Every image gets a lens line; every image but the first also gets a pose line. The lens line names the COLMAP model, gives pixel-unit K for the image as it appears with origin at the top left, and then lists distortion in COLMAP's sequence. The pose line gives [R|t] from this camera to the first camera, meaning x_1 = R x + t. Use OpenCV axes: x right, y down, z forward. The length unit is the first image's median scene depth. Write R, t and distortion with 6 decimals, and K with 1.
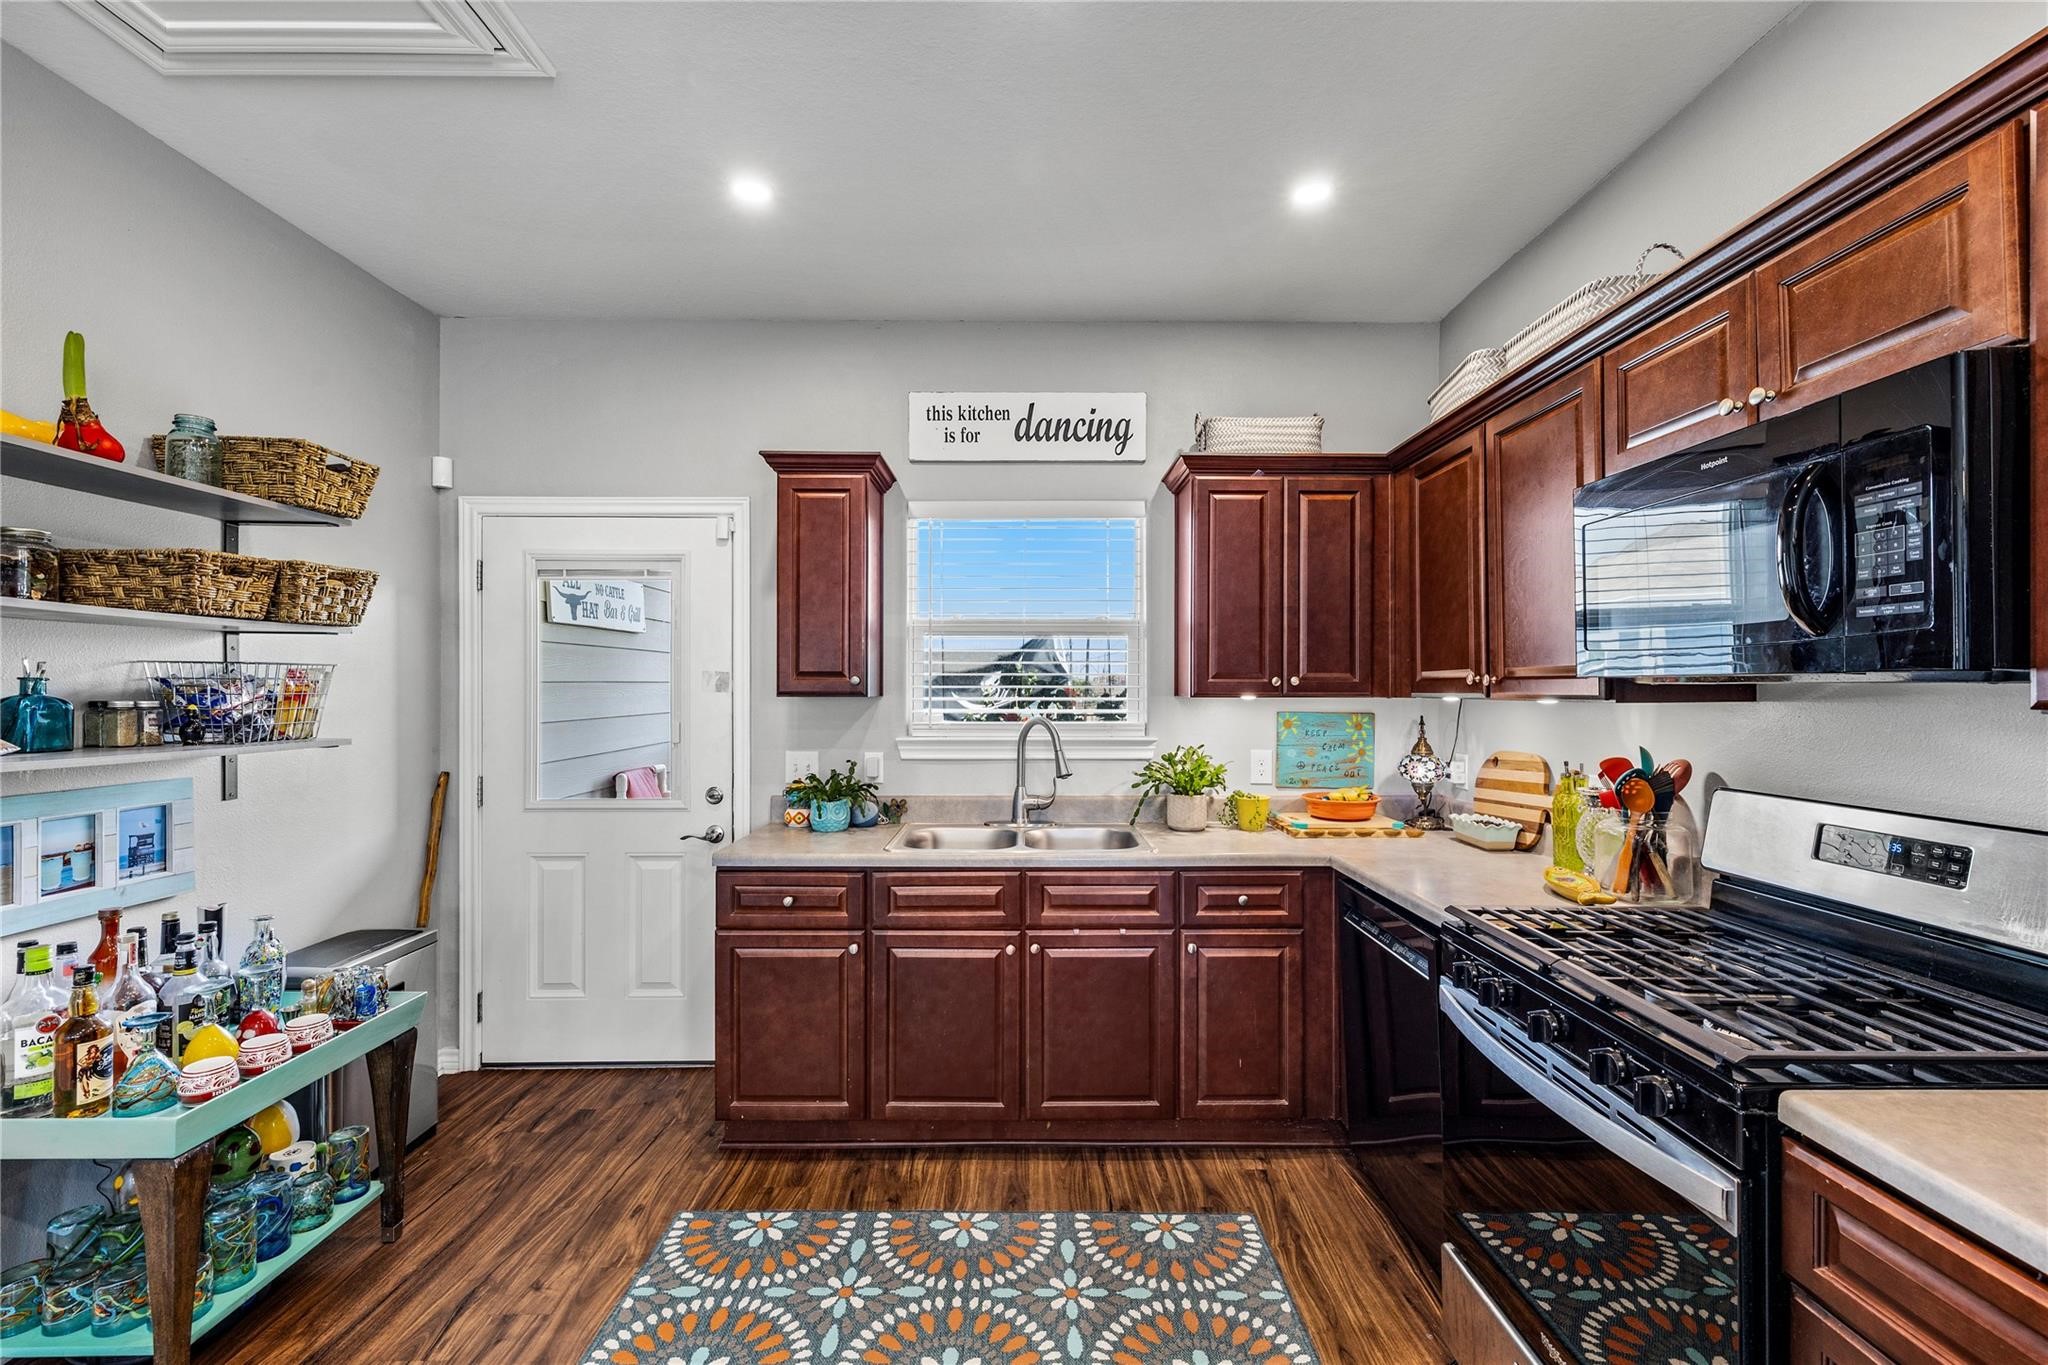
lens RADIAL K [[858.4, 0, 1029.1], [0, 858.4, 687.6], [0, 0, 1]] dist [0.000124, 0.000199]
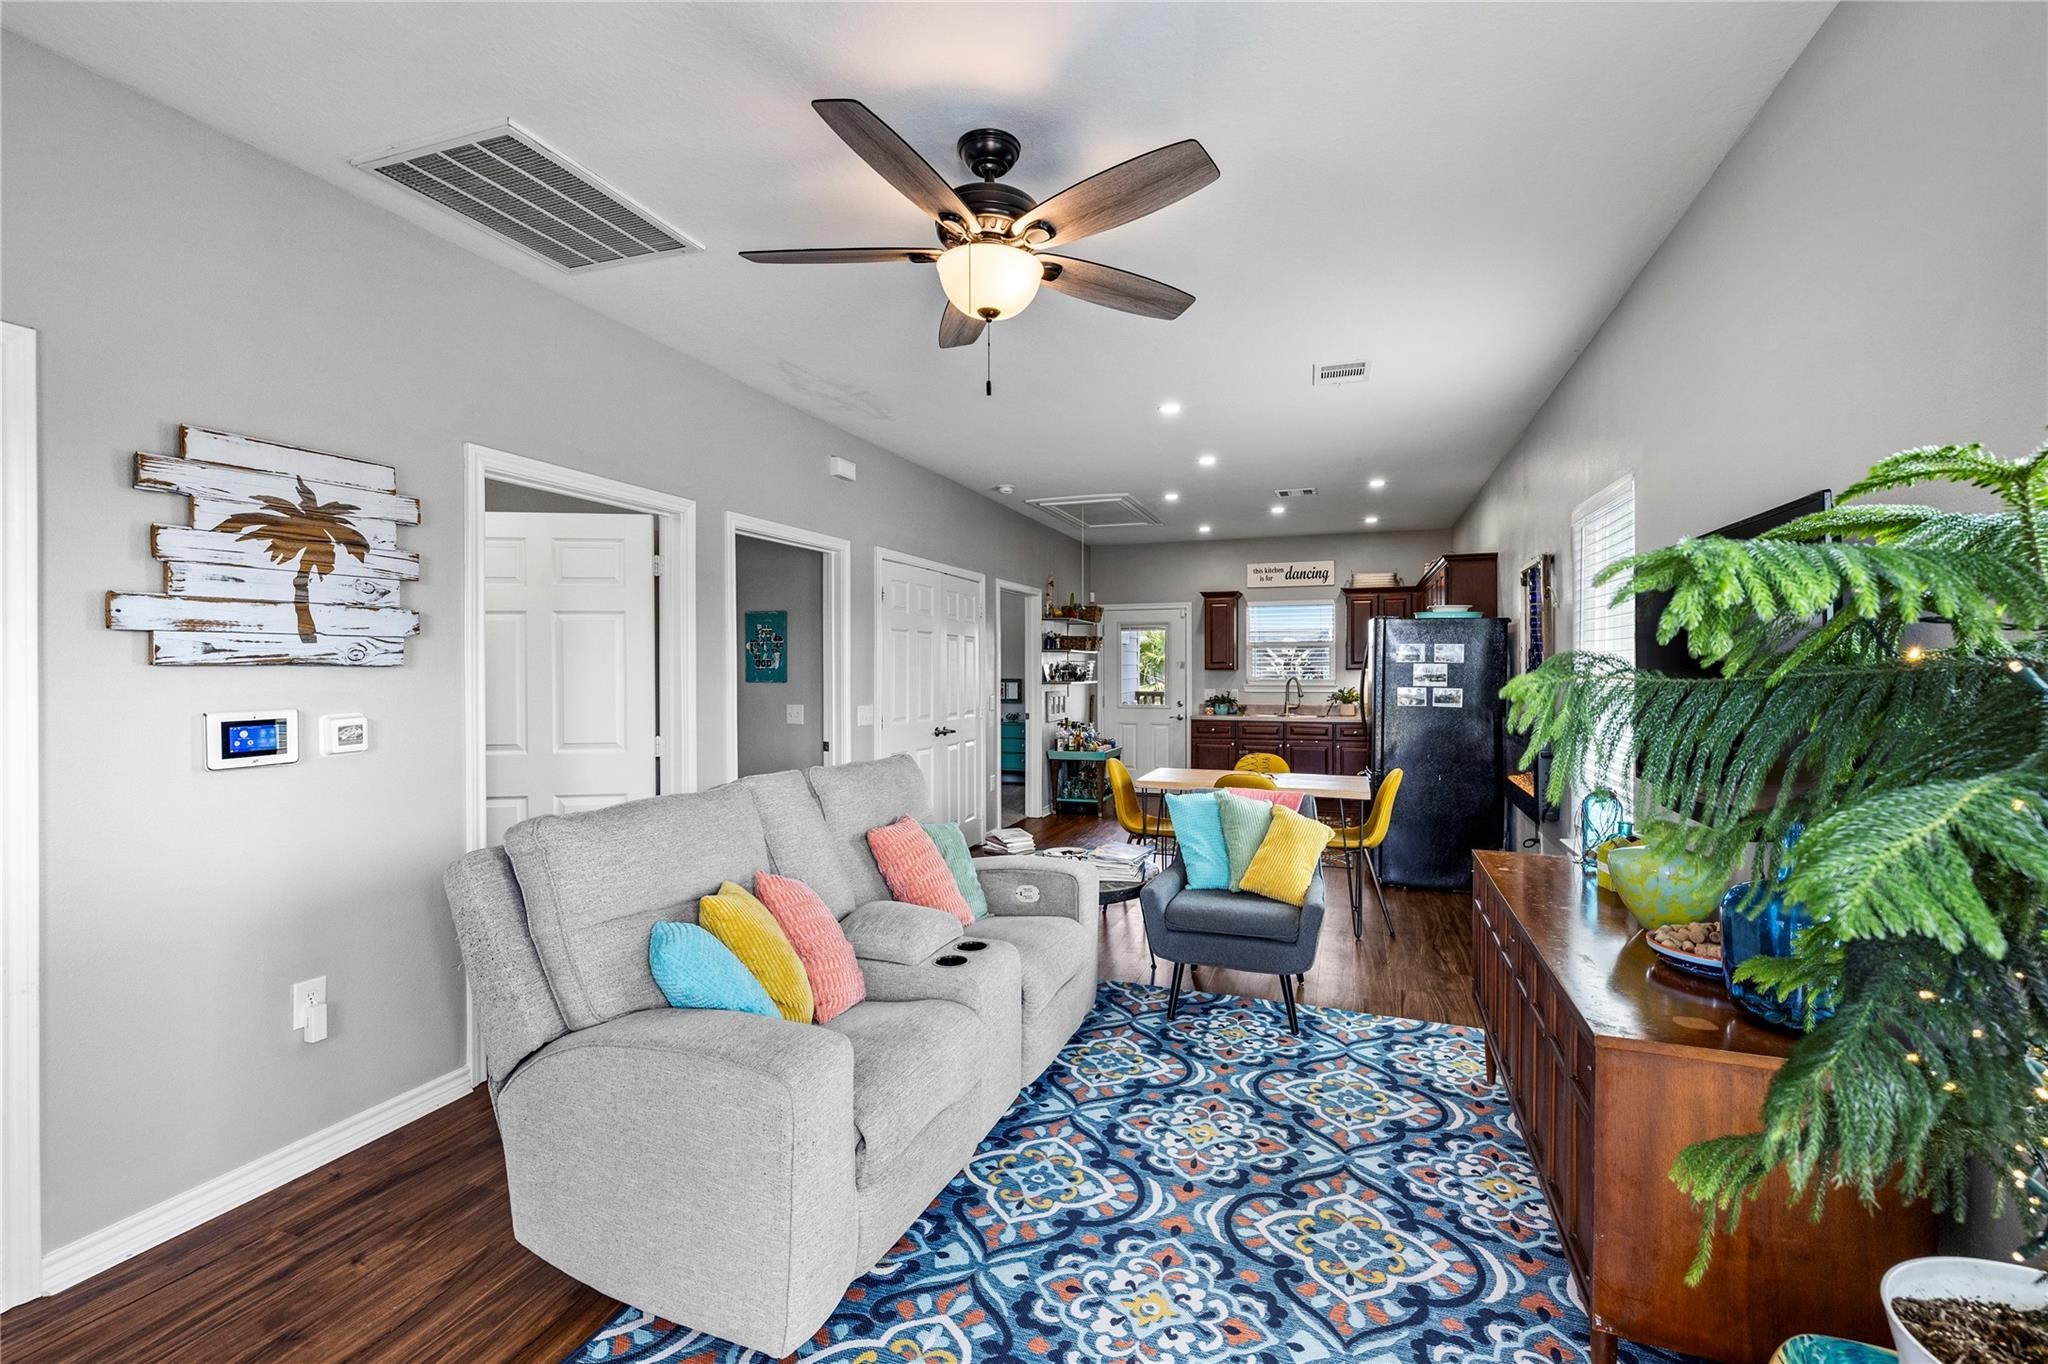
lens RADIAL K [[867.3, 0, 1031.0], [0, 867.3, 674.1], [0, 0, 1]] dist [-0.000541, -0.000114]
pose [[0.940010, -0.000199, -0.341148, 0.208148], [0.003228, 0.999960, 0.008311, -0.003344], [0.341132, -0.008914, 0.939973, -2.421221]]
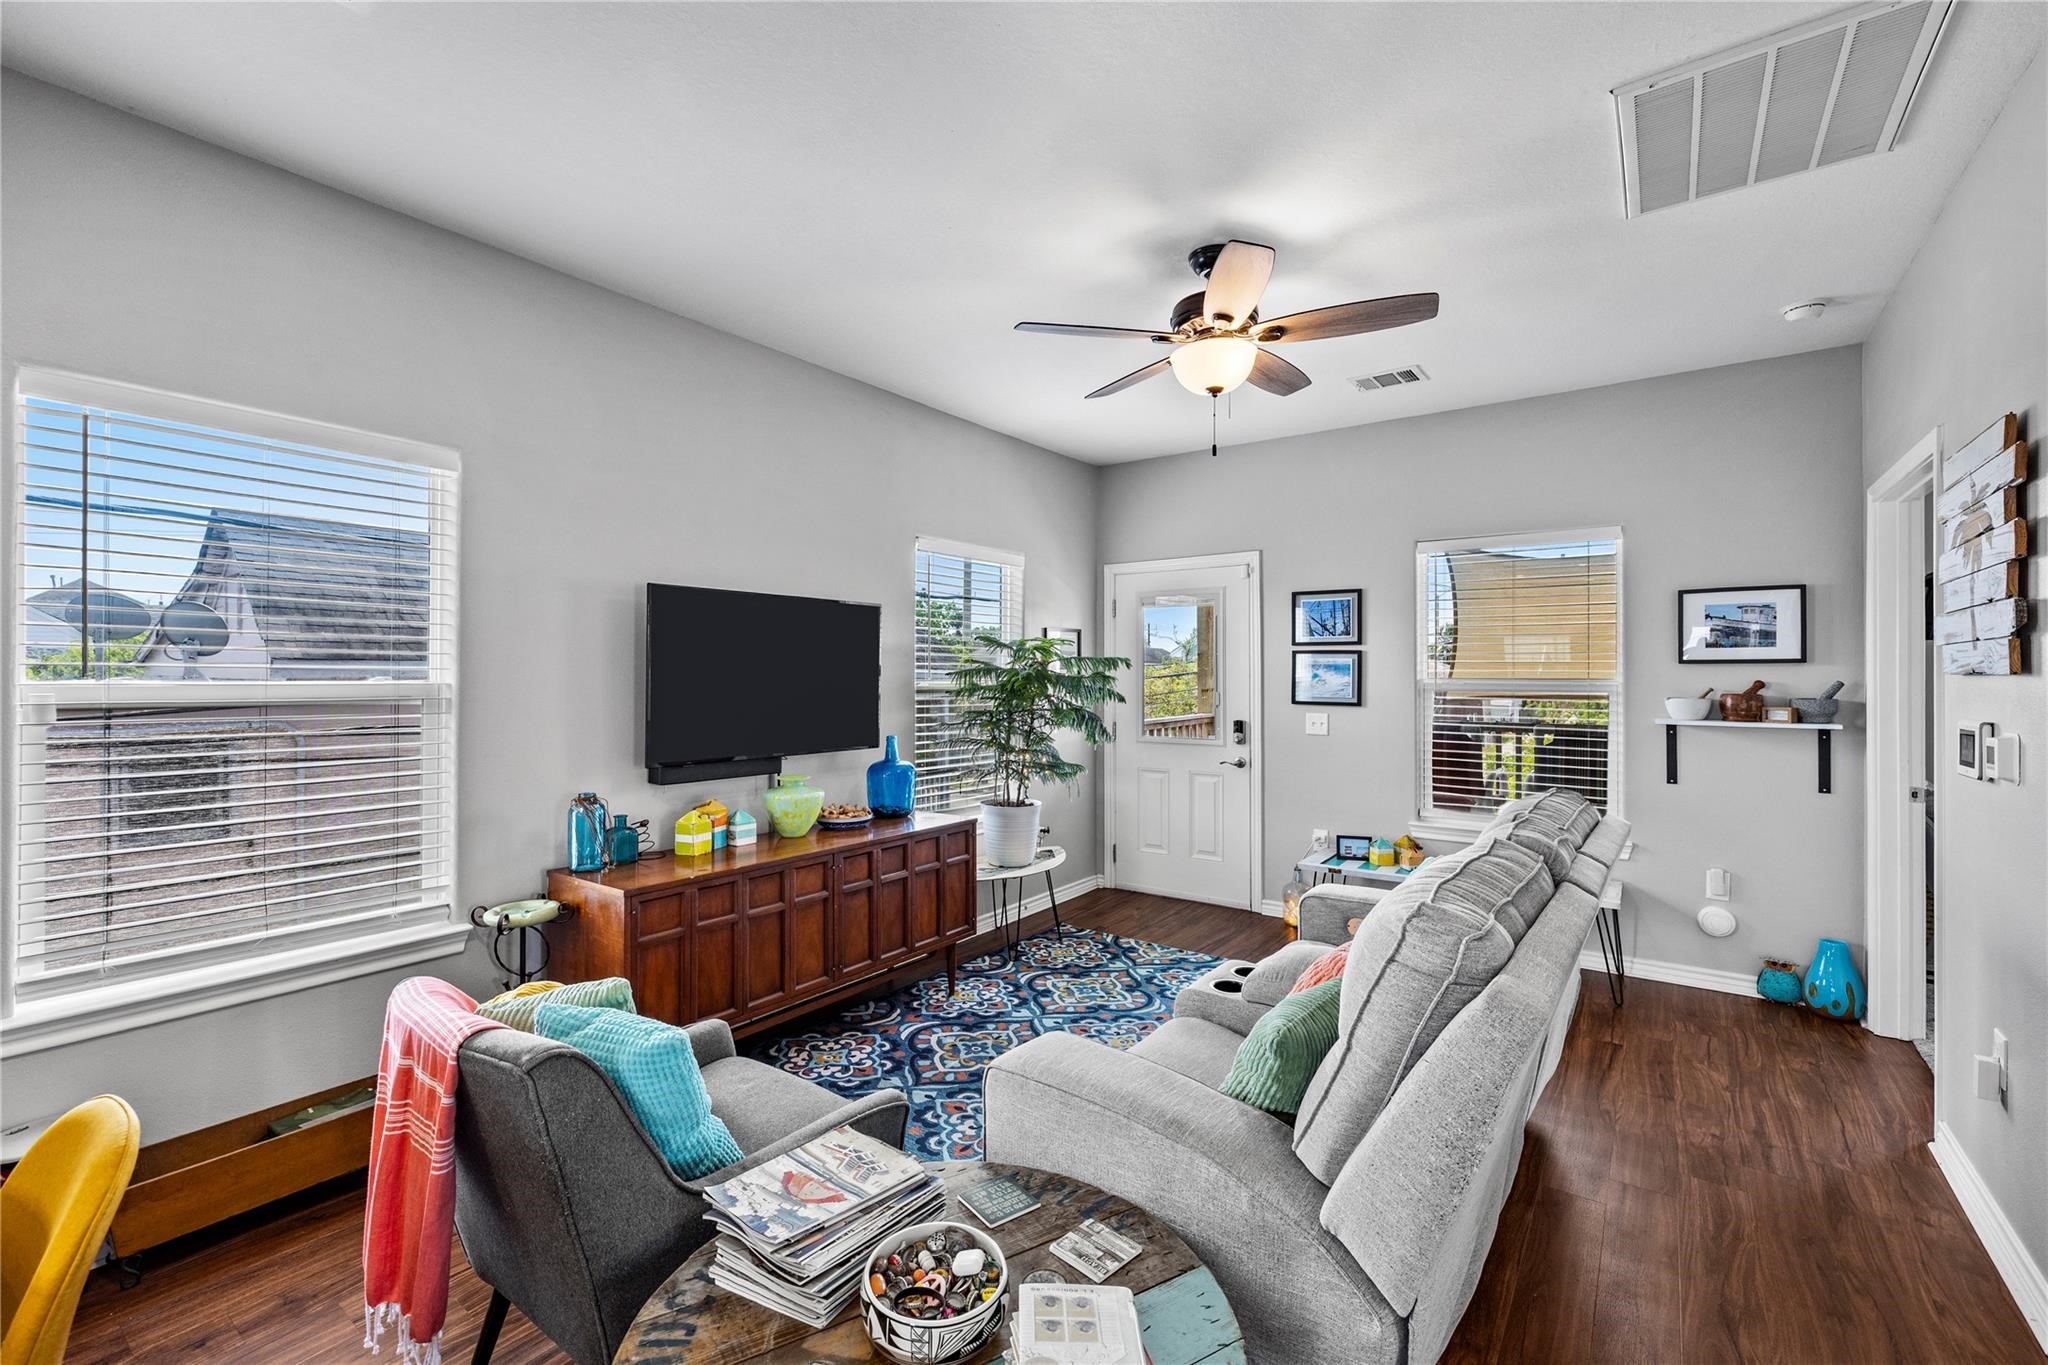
lens RADIAL K [[867.3, 0, 1031.0], [0, 867.3, 674.6], [0, 0, 1]] dist [-0.000541, -0.000114]
pose [[-0.810372, -0.004555, 0.585898, -0.581467], [-0.004679, 0.999988, 0.001302, -0.004486], [-0.585897, -0.001687, -0.810383, -0.595794]]
